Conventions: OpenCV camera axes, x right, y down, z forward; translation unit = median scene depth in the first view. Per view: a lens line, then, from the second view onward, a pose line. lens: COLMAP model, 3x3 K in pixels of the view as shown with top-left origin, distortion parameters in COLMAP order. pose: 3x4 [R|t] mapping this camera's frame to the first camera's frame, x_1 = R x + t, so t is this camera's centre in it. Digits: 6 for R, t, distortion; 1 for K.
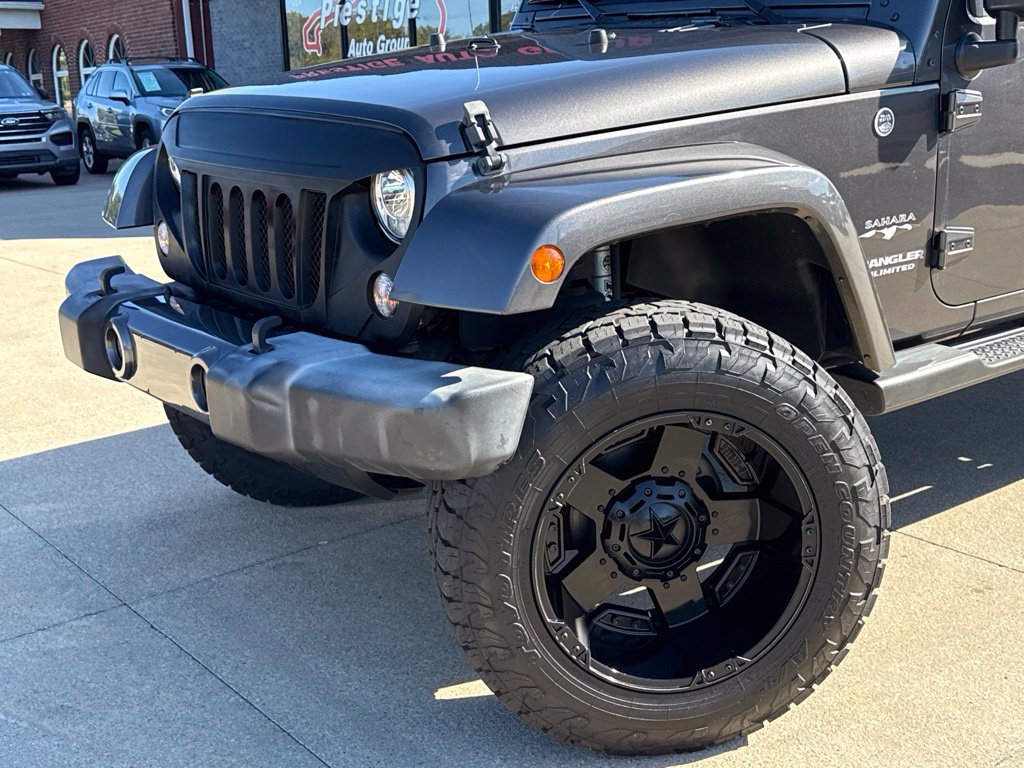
lens RADIAL K [[1327.6, 0, 511.1], [0, 1327.6, 413.5], [0, 0, 1]] dist [0.200207, -0.439586]
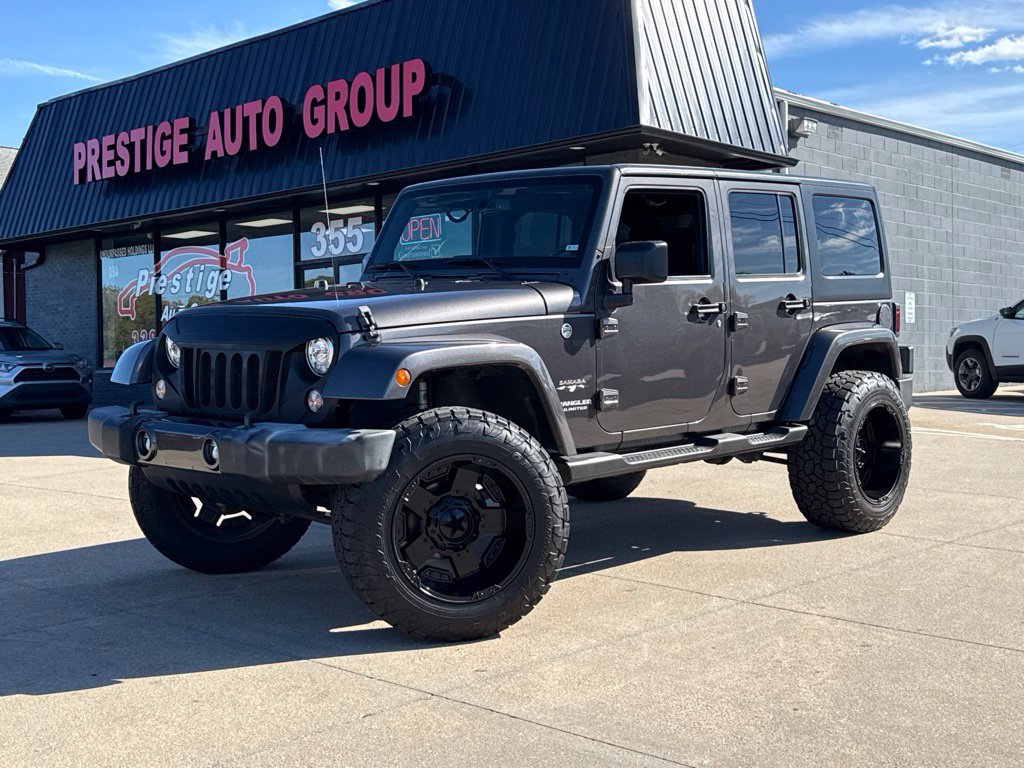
lens RADIAL K [[1327.6, 0, 511.1], [0, 1327.6, 413.5], [0, 0, 1]] dist [0.200207, -0.439586]
pose [[0.986118, 0.018263, 0.165036, -0.131753], [0.015507, 0.979459, -0.201044, 0.323921], [-0.165318, 0.200812, 0.965580, -0.921732]]
